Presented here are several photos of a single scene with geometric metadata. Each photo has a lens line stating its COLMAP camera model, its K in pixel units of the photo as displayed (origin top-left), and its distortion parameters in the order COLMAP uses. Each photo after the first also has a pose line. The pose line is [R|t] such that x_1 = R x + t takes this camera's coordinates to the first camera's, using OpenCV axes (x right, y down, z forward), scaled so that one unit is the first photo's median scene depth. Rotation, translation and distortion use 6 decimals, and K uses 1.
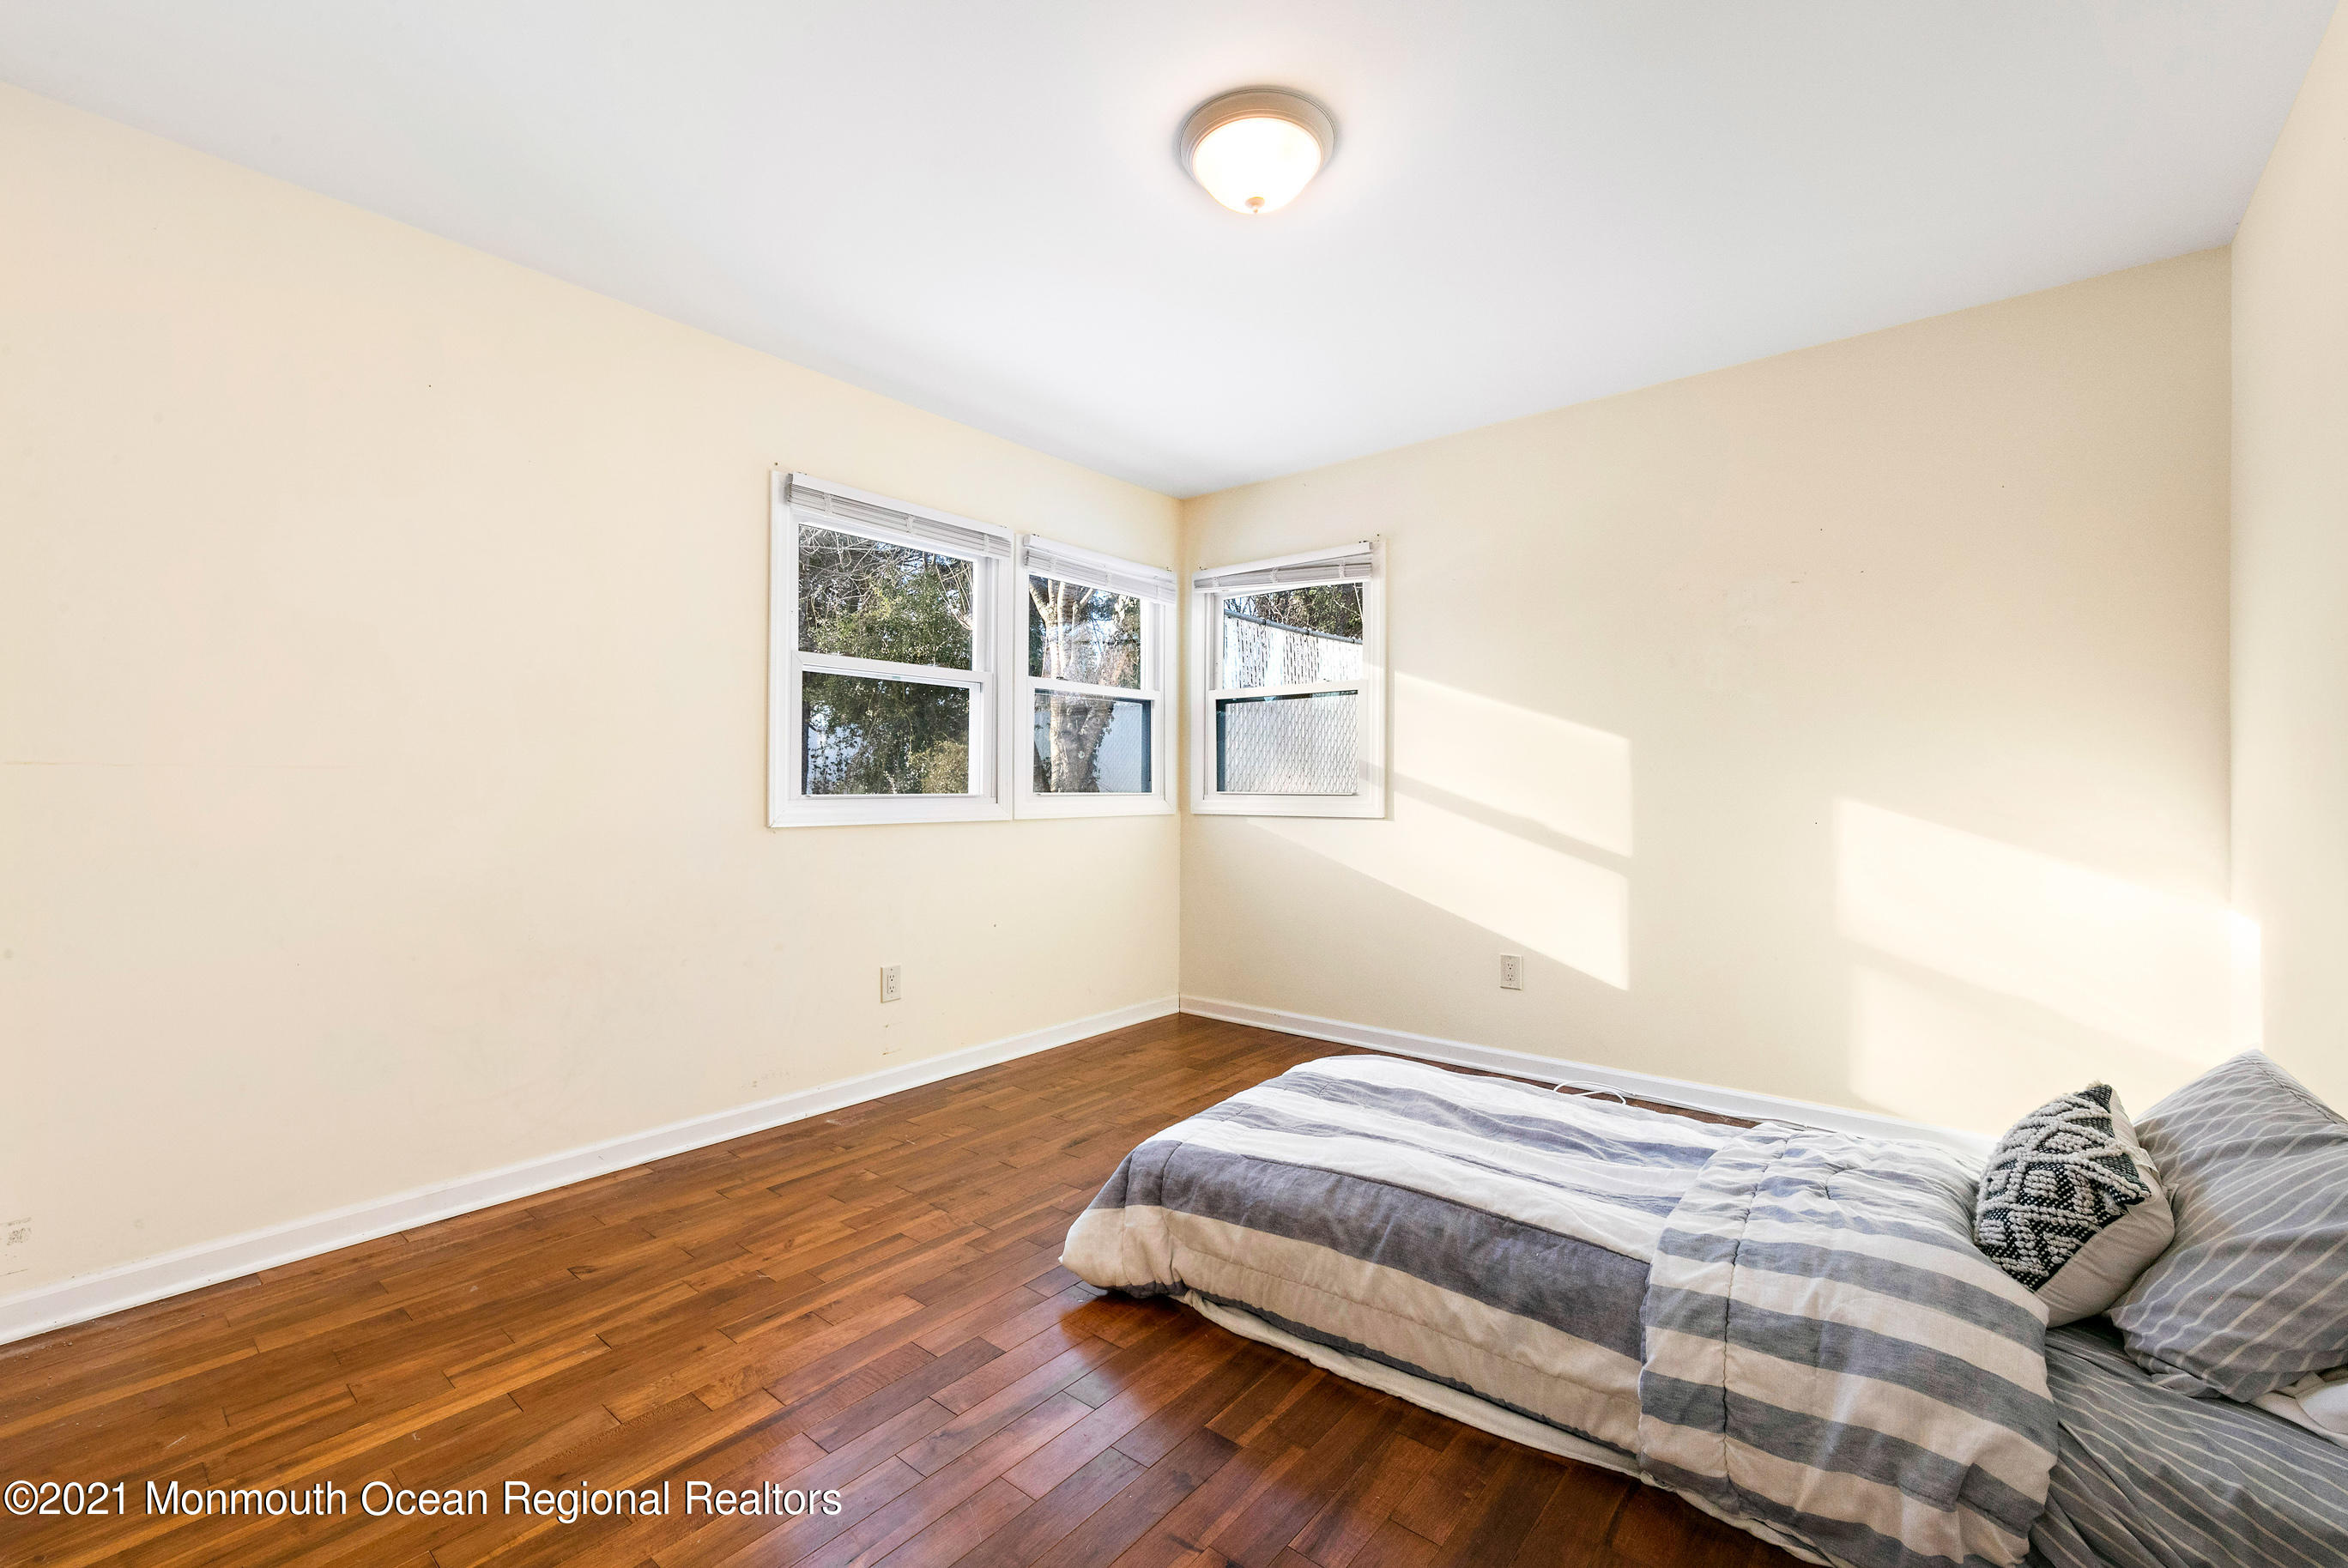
lens RADIAL K [[952.6, 0, 1177.4], [0, 952.6, 793.9], [0, 0, 1]] dist [0.005067, 0.000183]
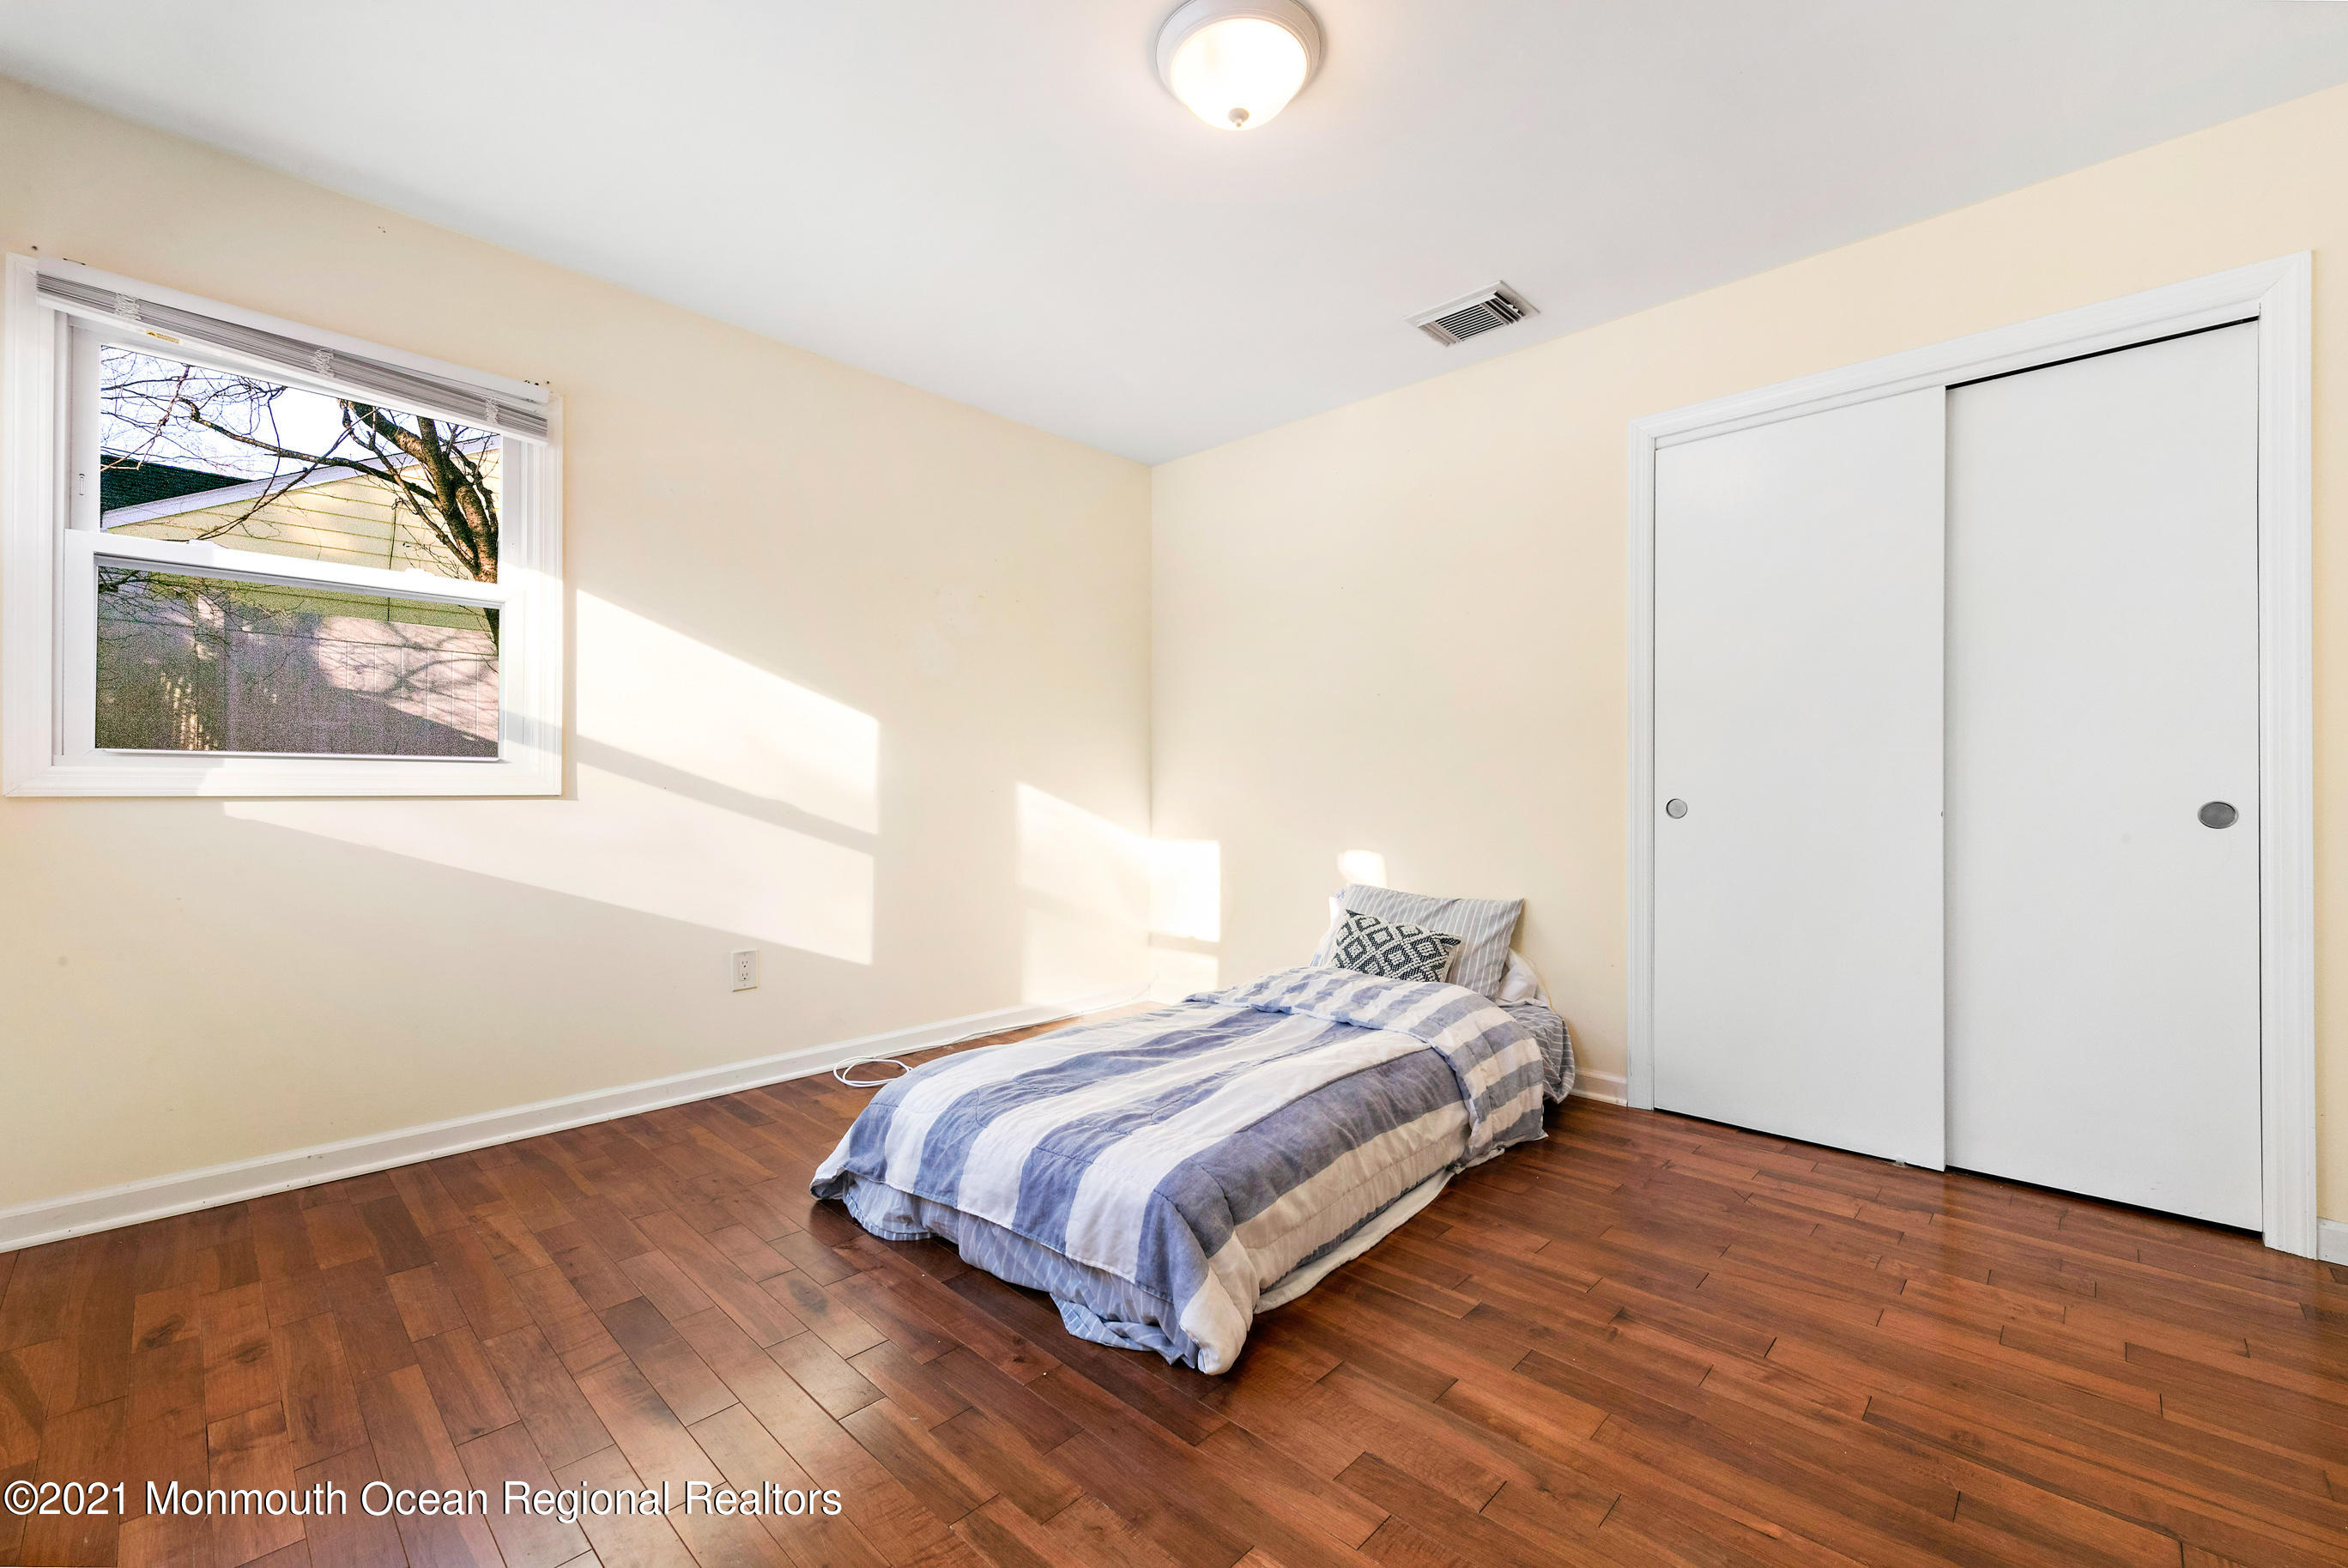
lens RADIAL K [[970.3, 0, 1174.0], [0, 970.3, 784.0], [0, 0, 1]] dist [0.000344, -0.000060]
pose [[0.085489, 0.002832, 0.996335, -0.893796], [0.002271, 0.999993, -0.003037, 0.041271], [-0.996337, 0.002522, 0.085482, 0.989068]]
